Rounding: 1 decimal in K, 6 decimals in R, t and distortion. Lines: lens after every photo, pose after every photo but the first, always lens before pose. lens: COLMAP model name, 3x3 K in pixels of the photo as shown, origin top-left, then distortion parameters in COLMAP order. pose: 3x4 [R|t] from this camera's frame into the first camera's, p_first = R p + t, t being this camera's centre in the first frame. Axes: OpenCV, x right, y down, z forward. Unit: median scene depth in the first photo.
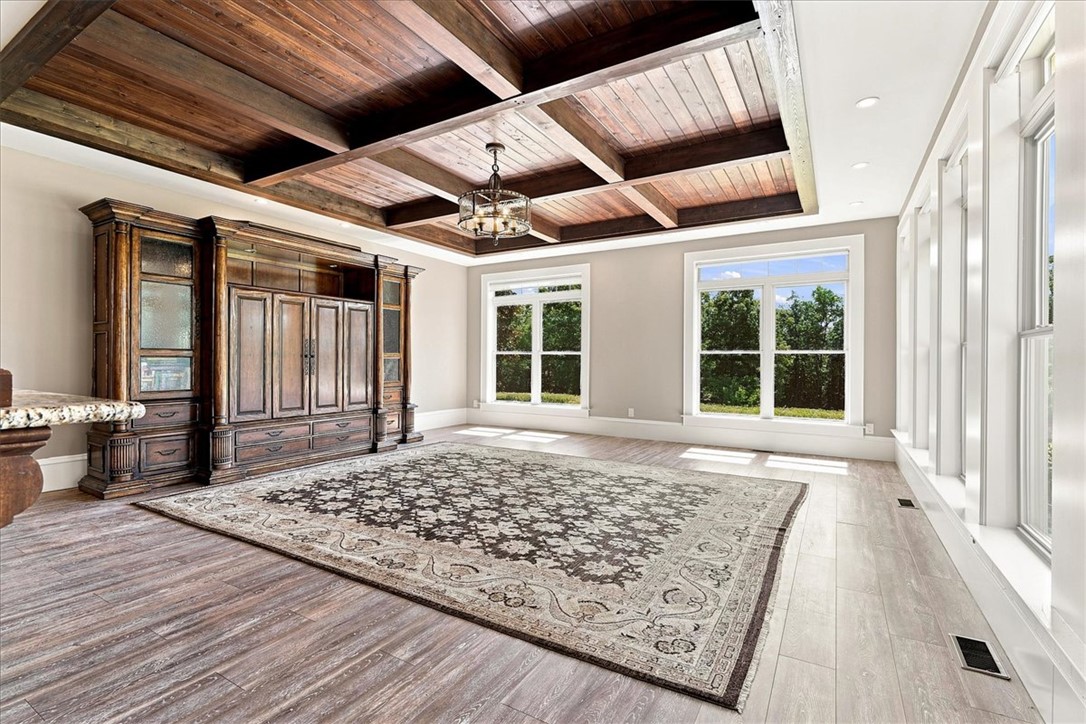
lens RADIAL K [[486.3, 0, 546.3], [0, 486.3, 361.6], [0, 0, 1]] dist [0.004593, -0.001089]
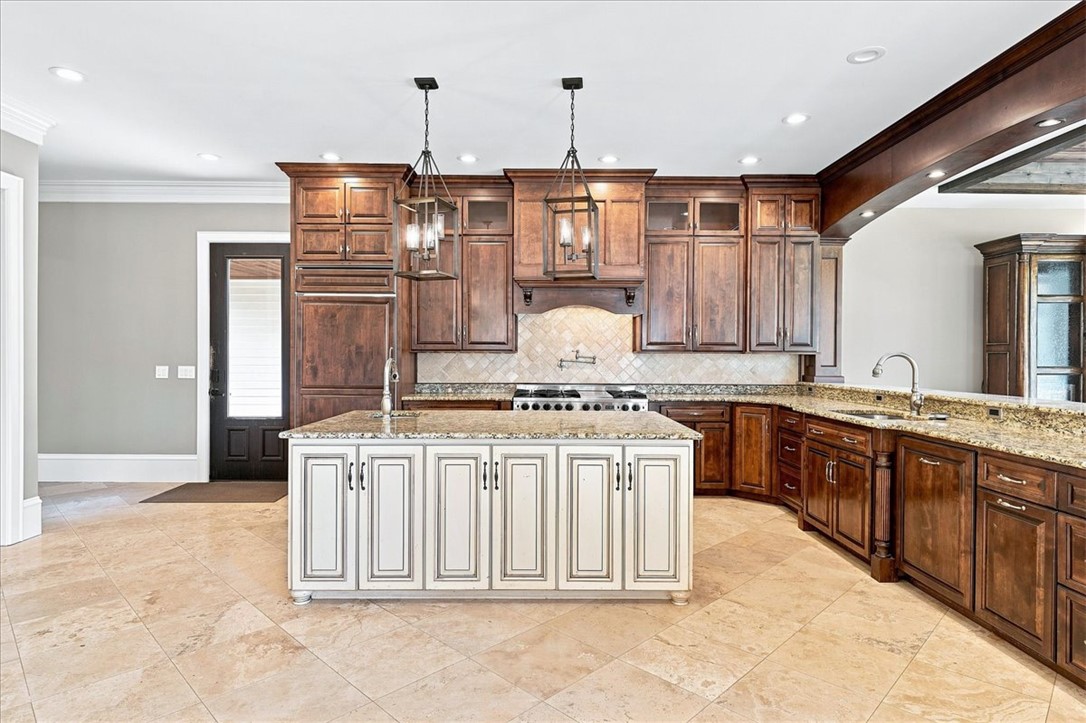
lens RADIAL K [[586.3, 0, 540.3], [0, 586.3, 359.2], [0, 0, 1]] dist [0.002907, 0.000369]
pose [[0.518070, 0.001566, -0.855337, -0.288272], [-0.002587, 0.999997, 0.000264, -0.039864], [0.855334, 0.002076, 0.518073, -0.593698]]
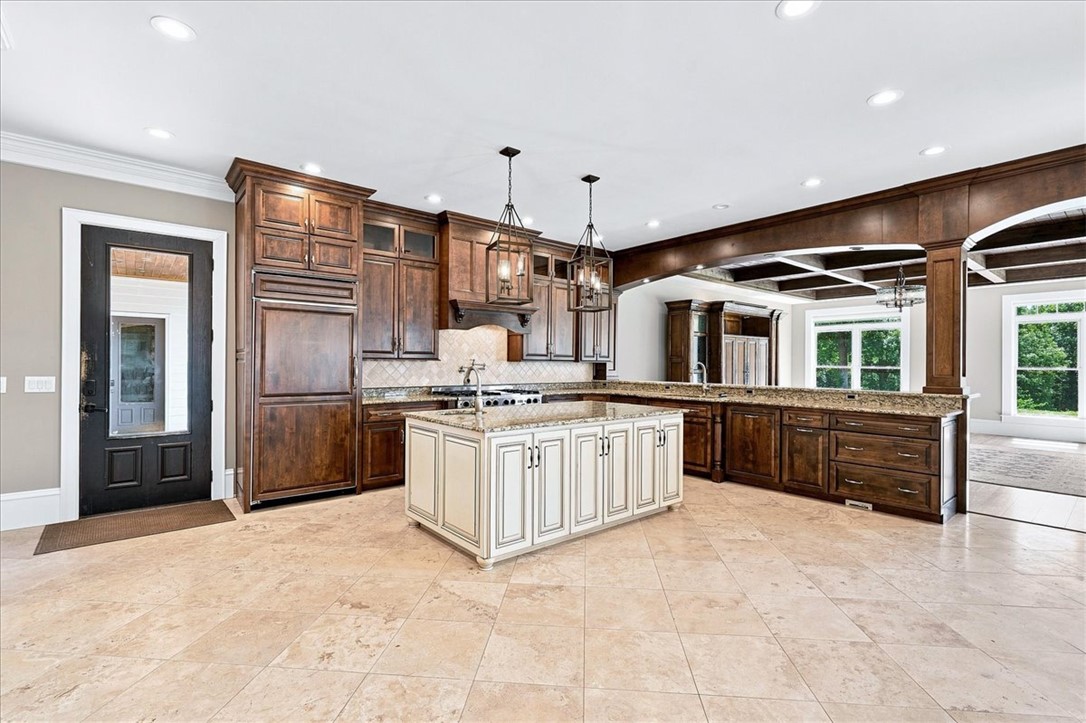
lens RADIAL K [[486.3, 0, 541.6], [0, 486.3, 363.5], [0, 0, 1]] dist [0.004593, -0.001089]
pose [[0.940474, -0.001209, -0.339865, -0.716960], [-0.000309, 0.999990, -0.004413, -0.040954], [0.339867, 0.004255, 0.940464, -1.102836]]
